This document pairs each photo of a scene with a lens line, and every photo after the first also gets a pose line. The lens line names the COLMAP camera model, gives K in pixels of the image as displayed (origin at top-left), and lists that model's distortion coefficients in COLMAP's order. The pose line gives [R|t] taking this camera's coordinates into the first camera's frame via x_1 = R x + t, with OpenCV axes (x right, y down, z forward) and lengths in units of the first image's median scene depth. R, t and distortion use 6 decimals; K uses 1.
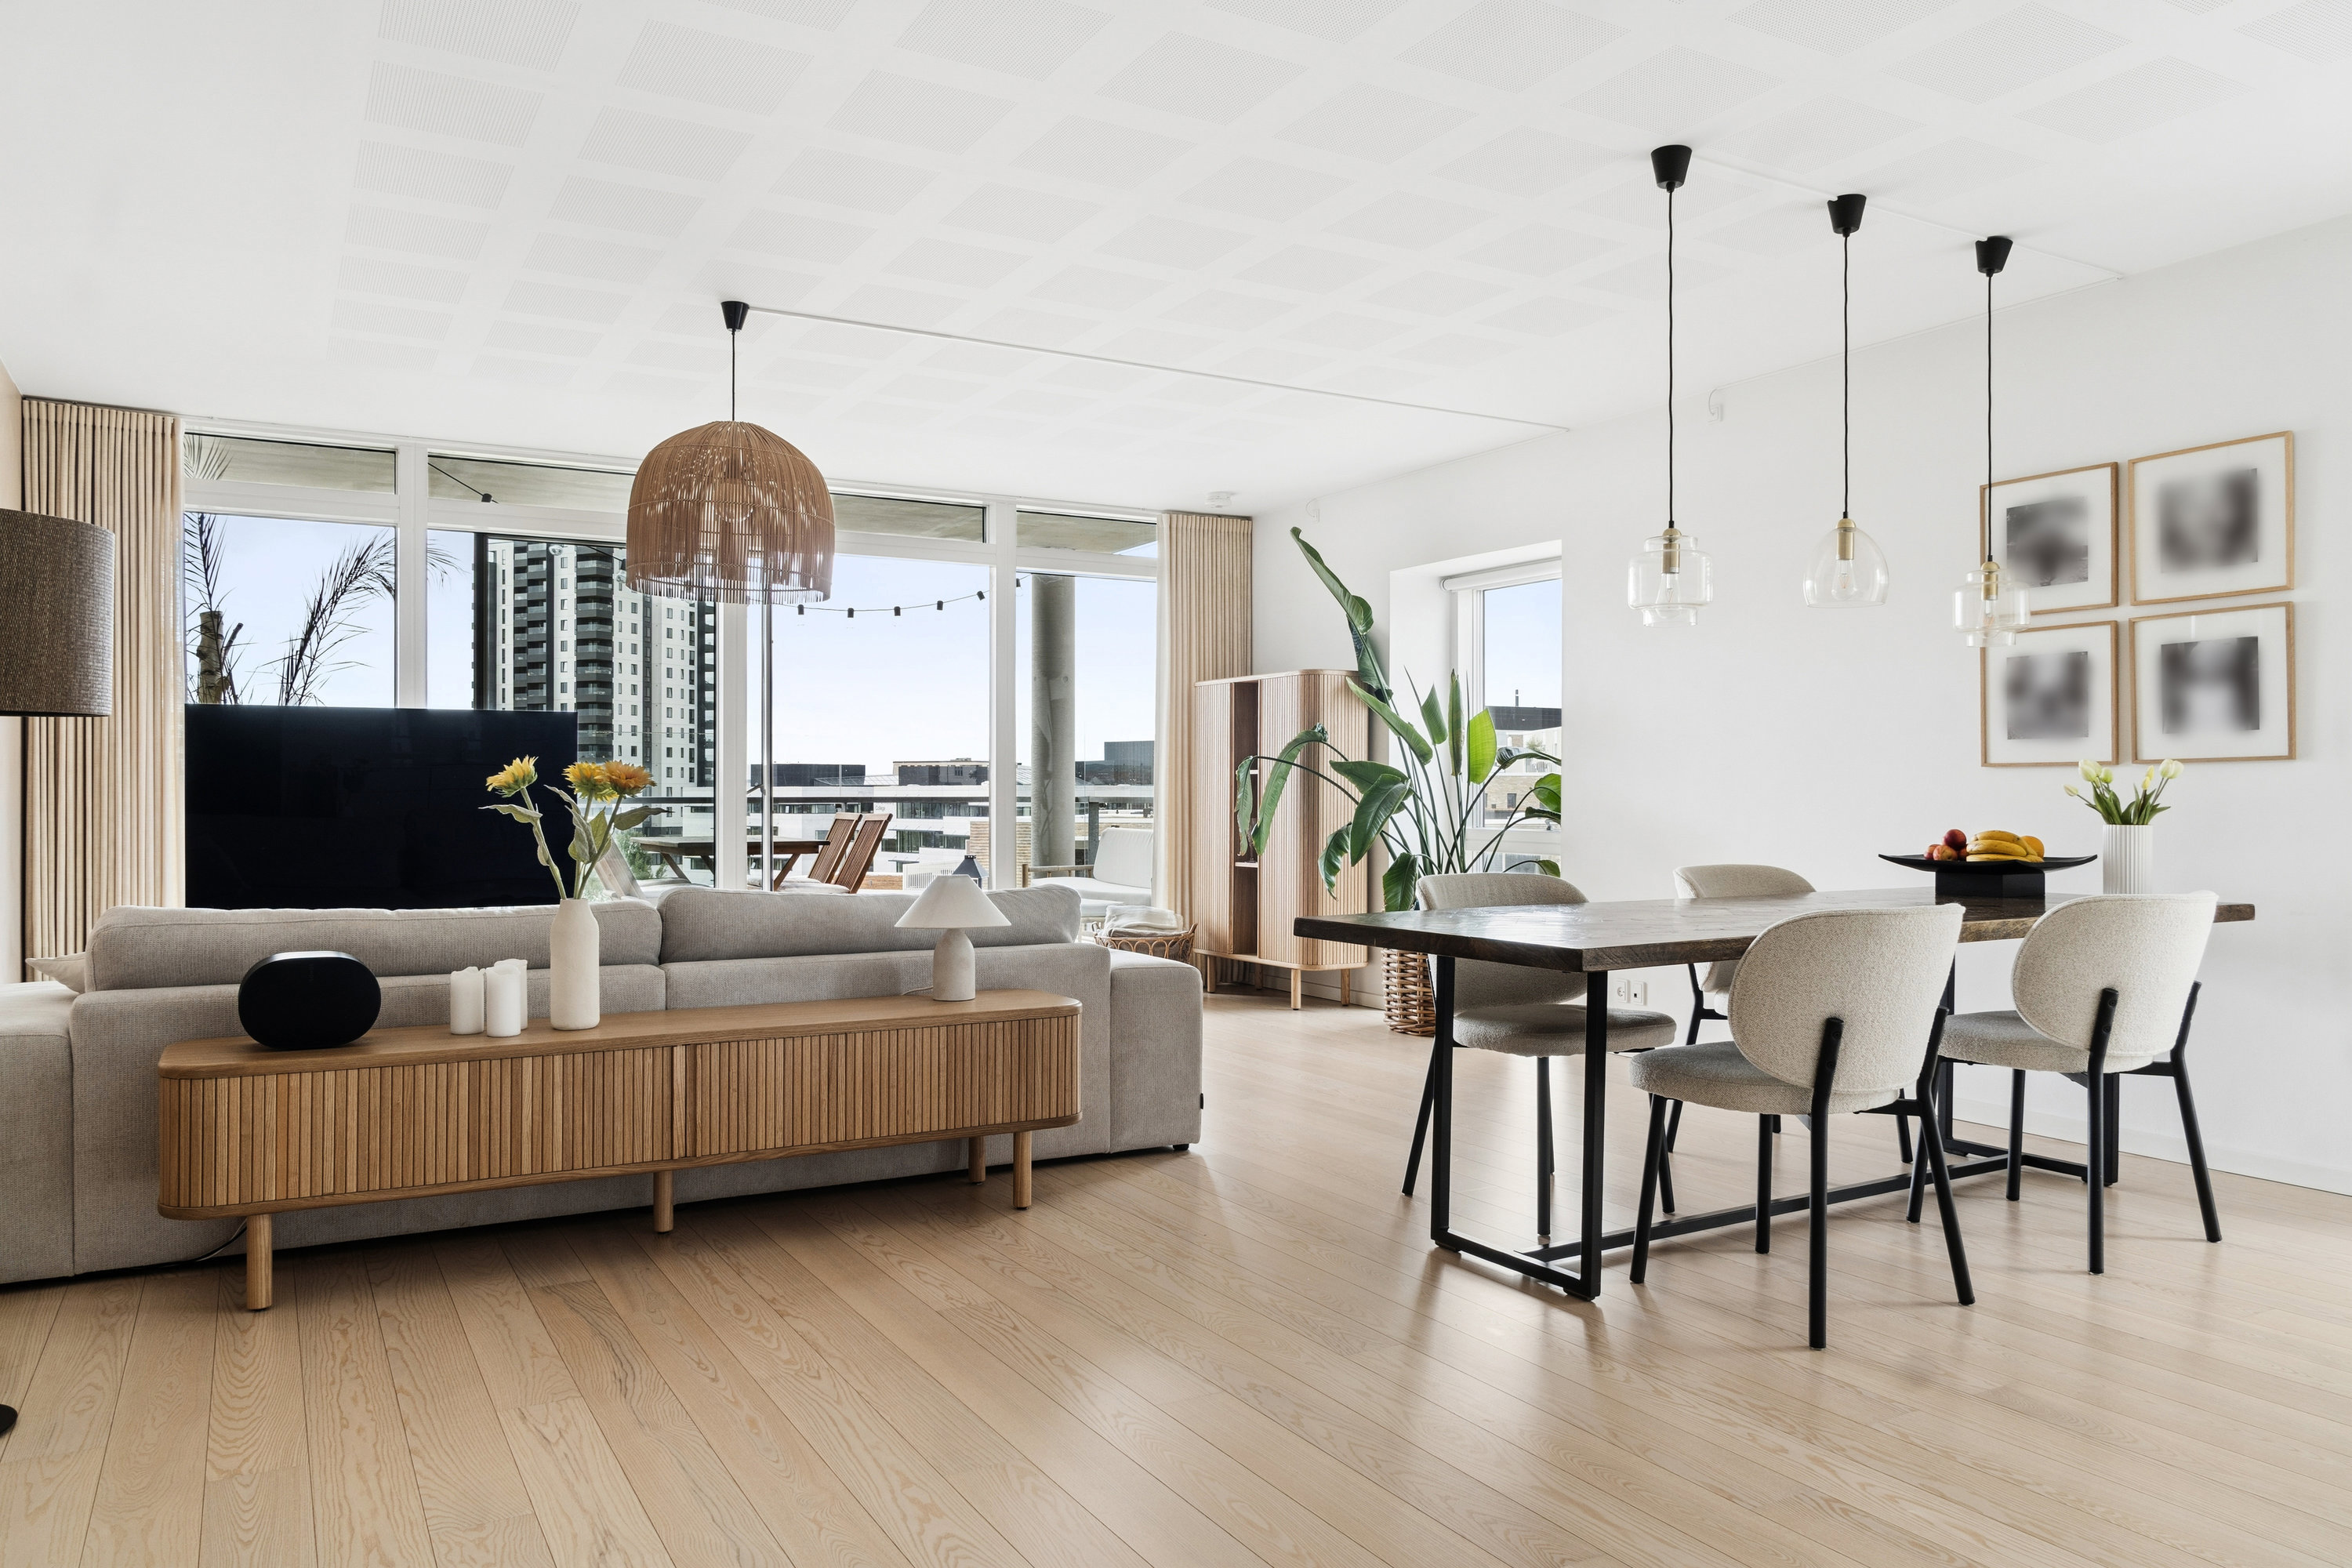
lens RADIAL K [[1597.8, 0, 1176.0], [0, 1597.8, 784.0], [0, 0, 1]] dist [0.001688, 0.004922]
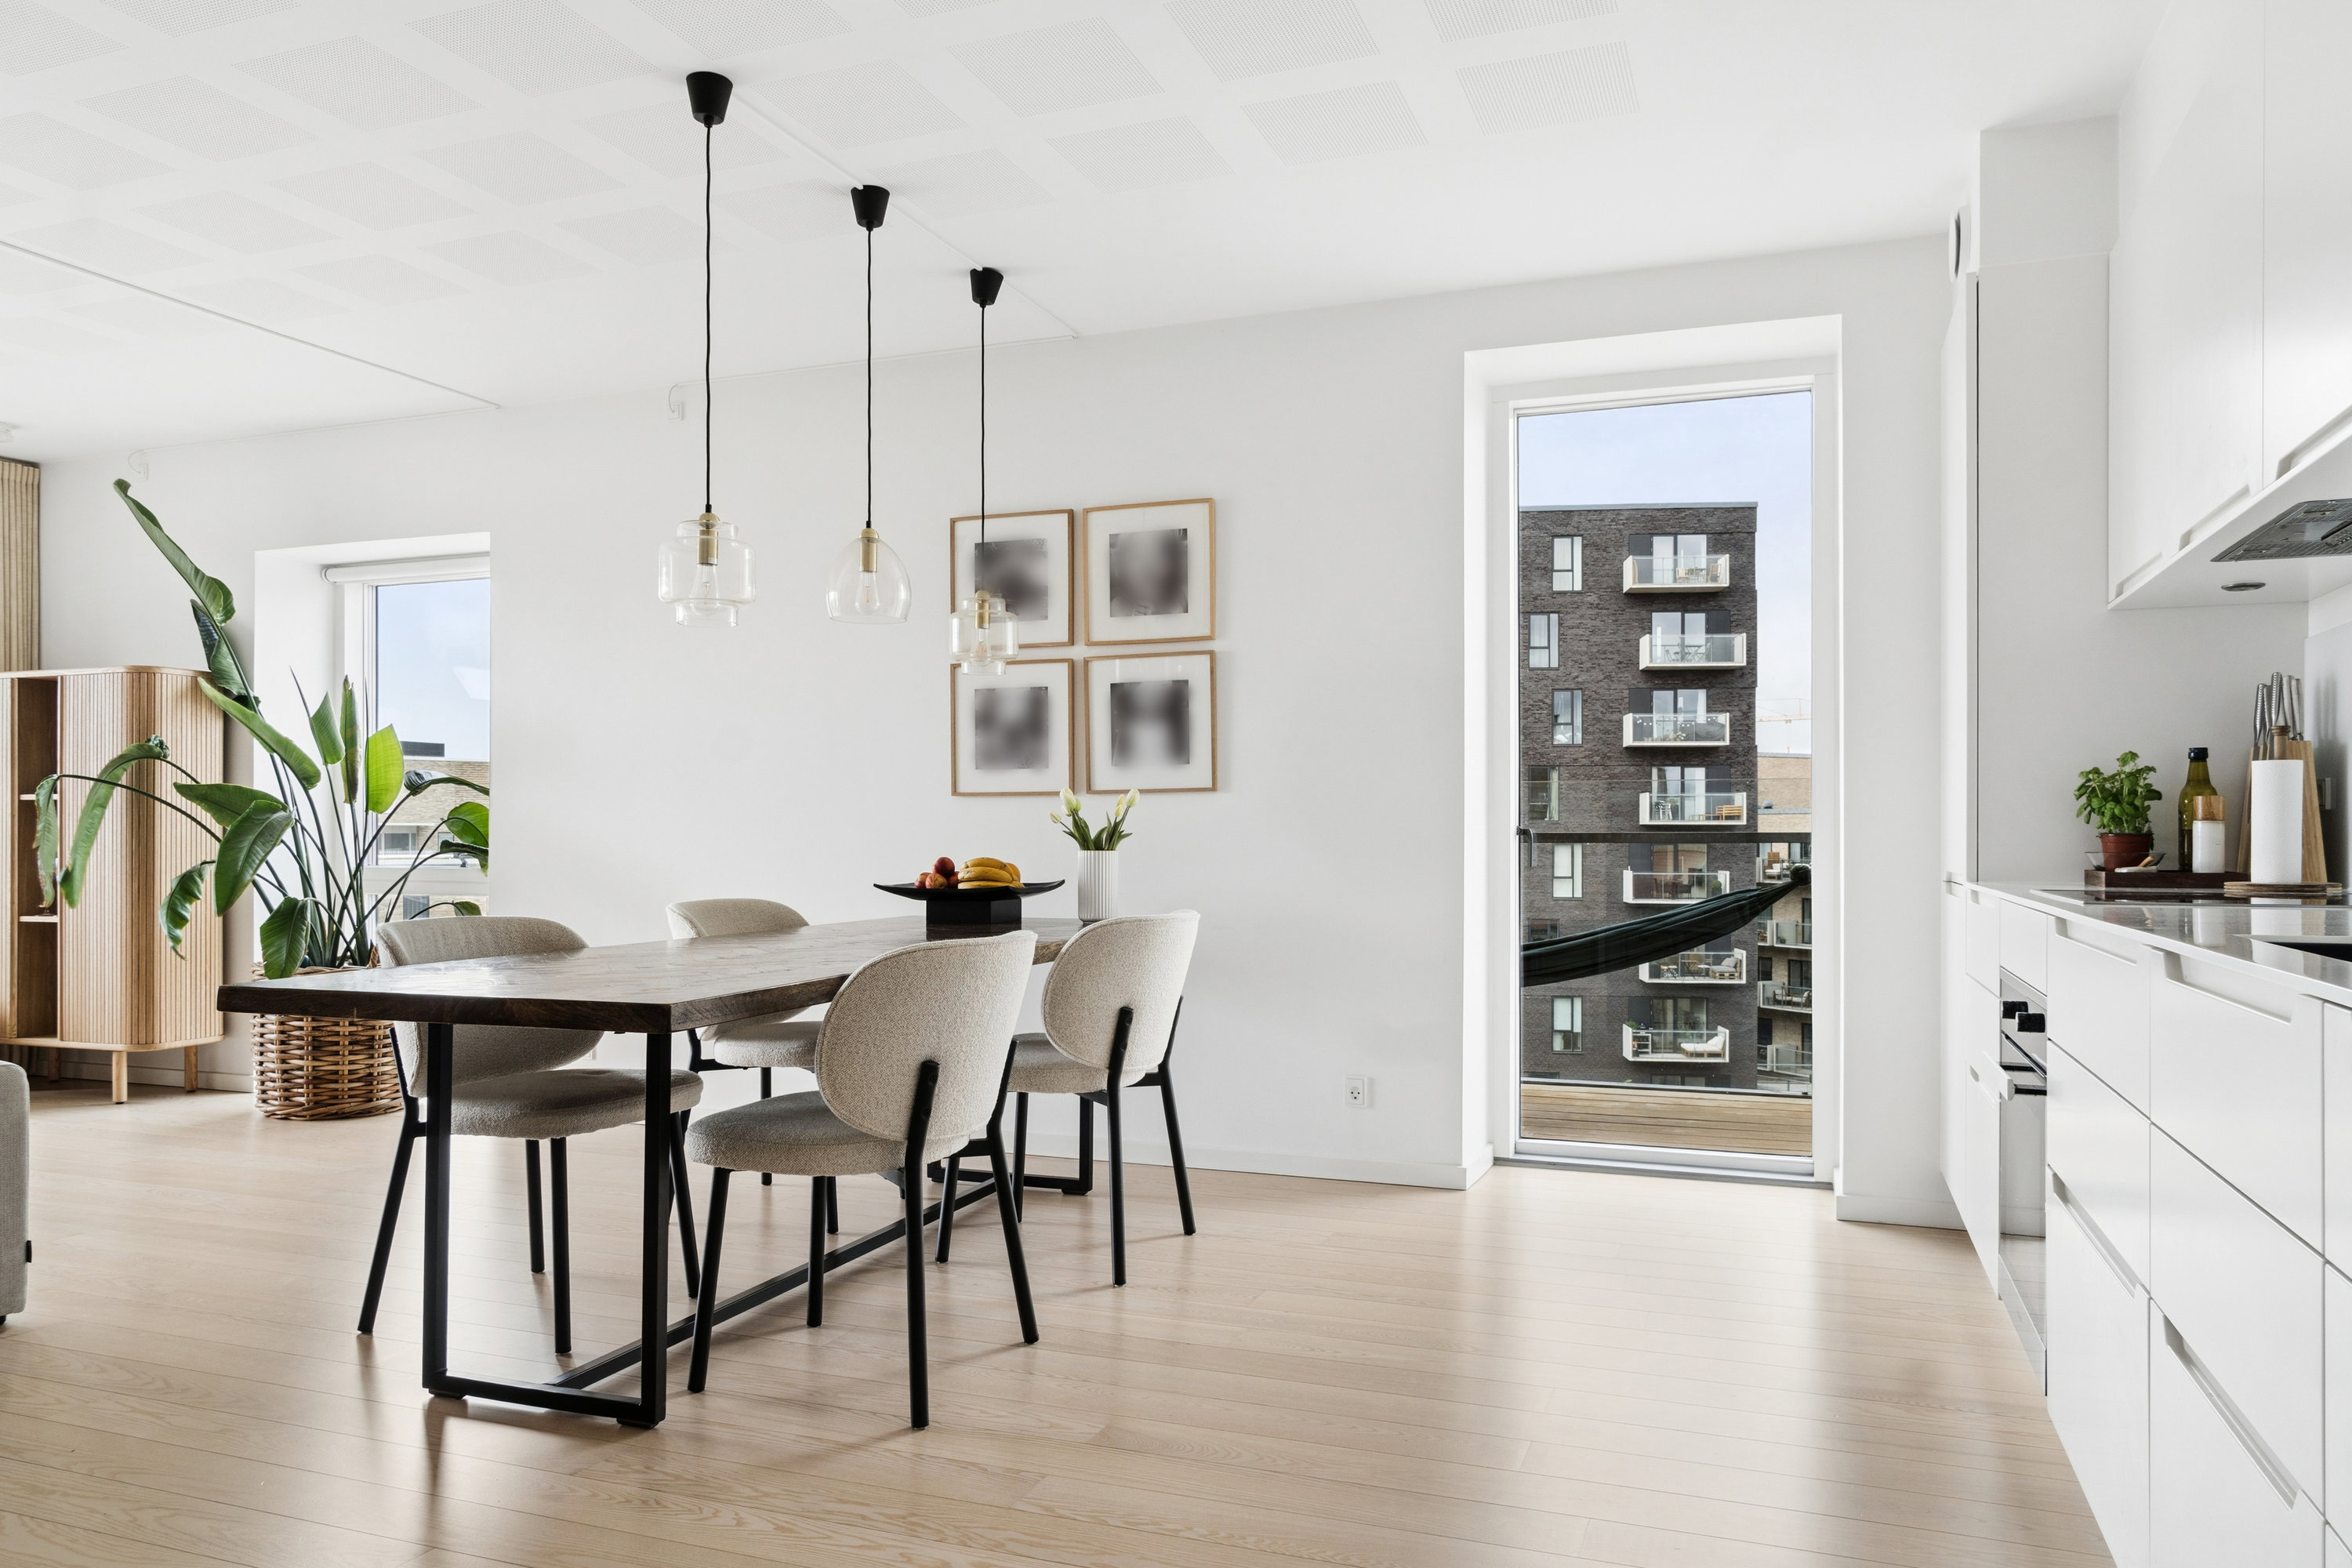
lens RADIAL K [[1633.1, 0, 1169.8], [0, 1633.1, 828.3], [0, 0, 1]] dist [-0.010317, 0.002199]
pose [[0.779006, 0.000229, 0.627016, -0.040948], [-0.002968, 0.999990, 0.003322, 0.006445], [-0.627009, -0.004449, 0.778999, 0.118906]]
